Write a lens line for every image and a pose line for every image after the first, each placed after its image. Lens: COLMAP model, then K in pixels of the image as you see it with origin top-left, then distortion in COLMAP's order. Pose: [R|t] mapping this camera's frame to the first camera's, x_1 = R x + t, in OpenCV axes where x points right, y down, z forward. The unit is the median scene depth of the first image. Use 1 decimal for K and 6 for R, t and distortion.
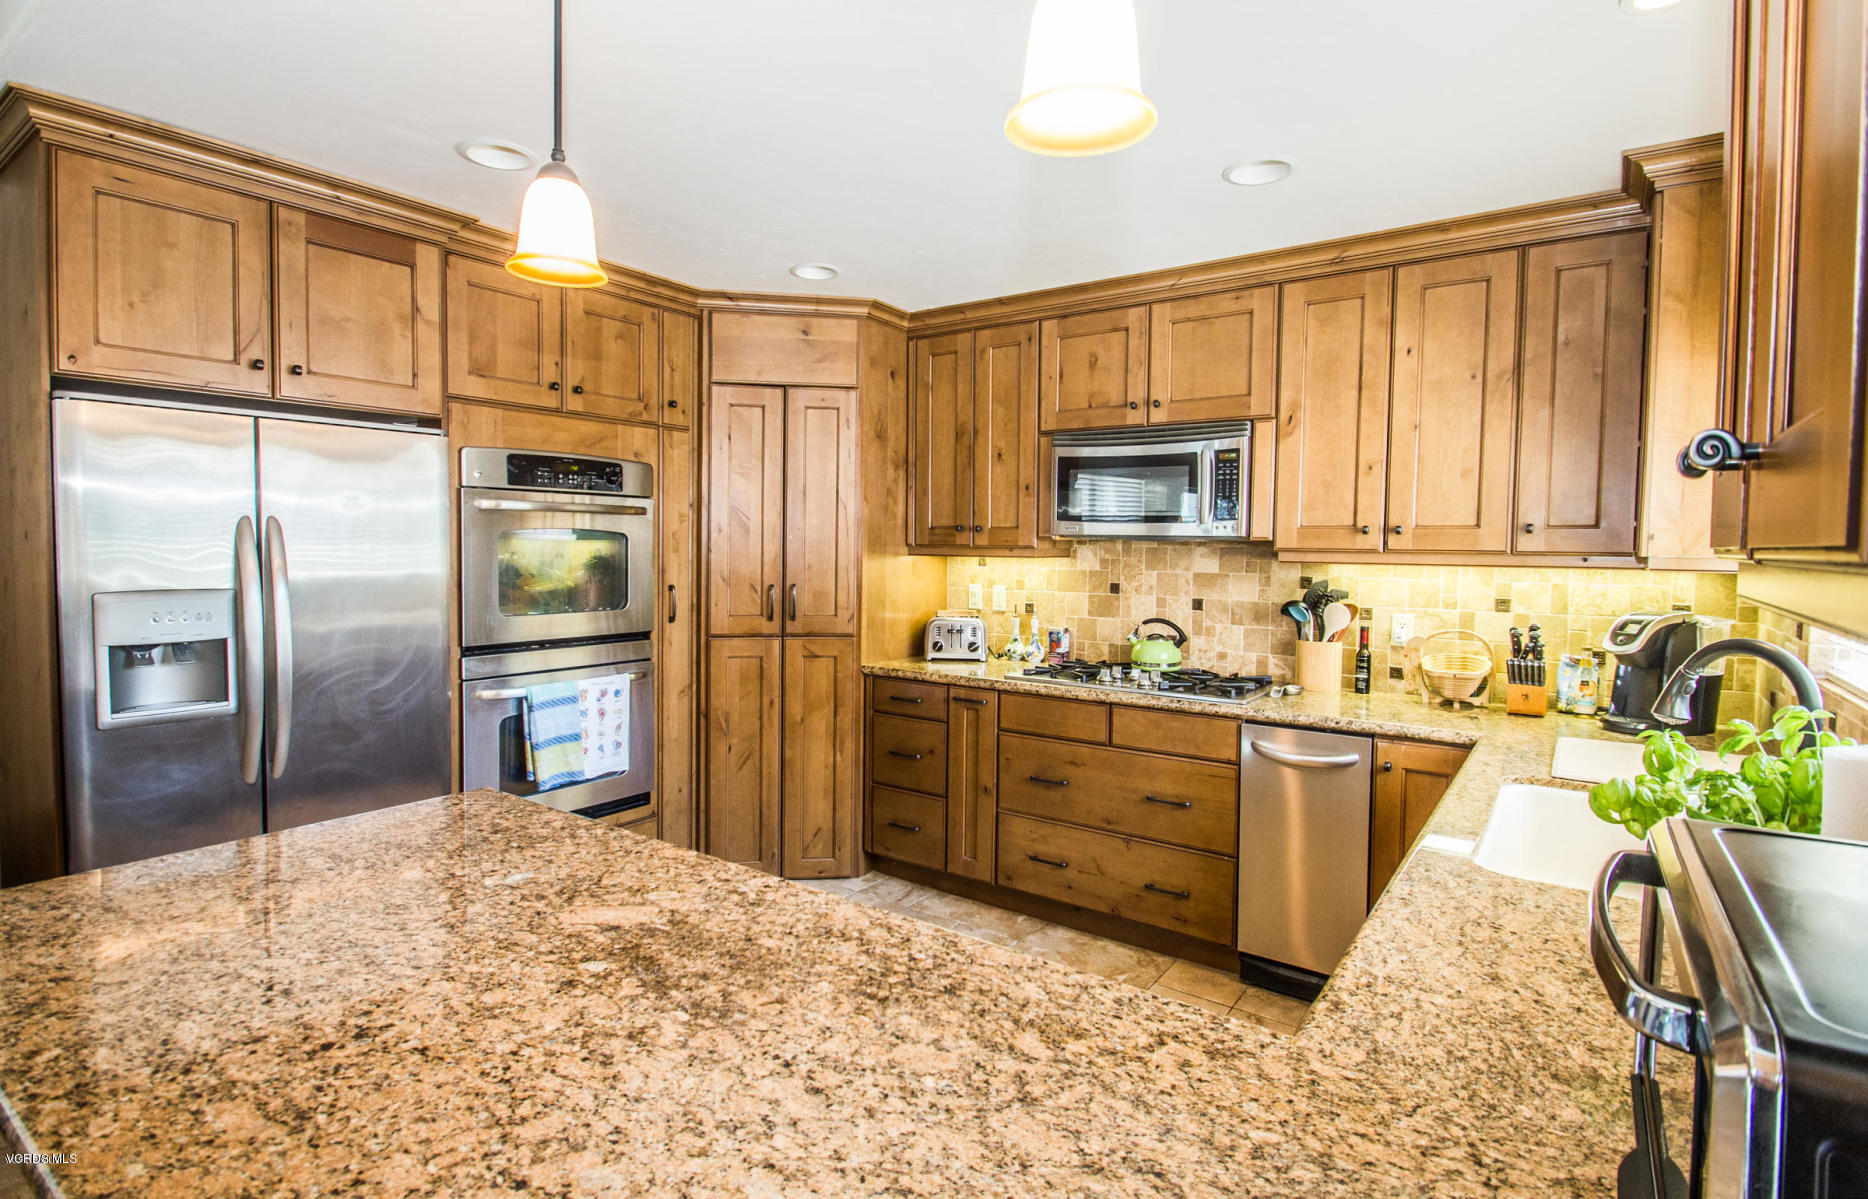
lens RADIAL K [[910.0, 0, 932.2], [0, 910.0, 587.3], [0, 0, 1]] dist [0.006381, 0.000301]
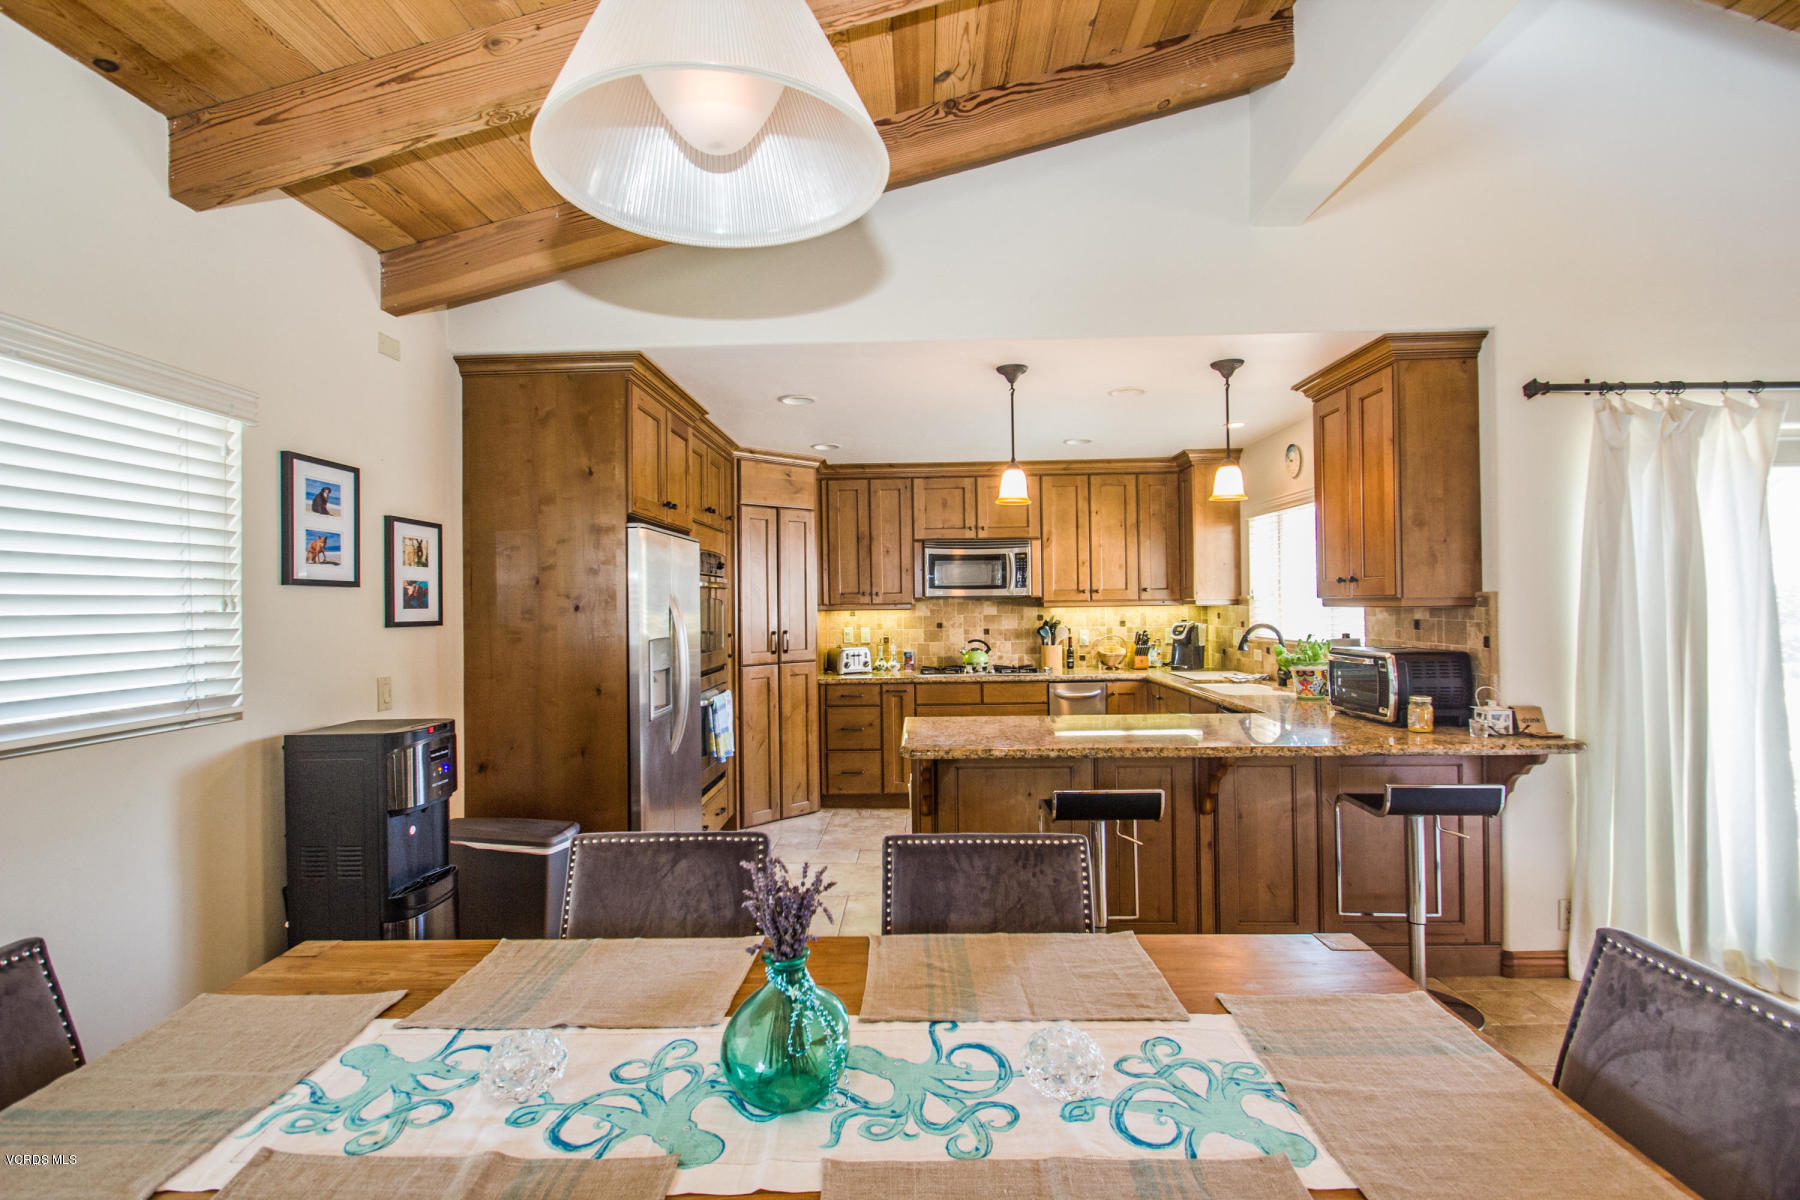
lens RADIAL K [[838.0, 0, 899.9], [0, 838.0, 601.3], [0, 0, 1]] dist [-0.002230, -0.000014]
pose [[0.826359, -0.022093, 0.562710, -0.861697], [0.051034, 0.998056, -0.035760, 0.009369], [-0.560826, 0.058268, 0.825881, -0.353316]]
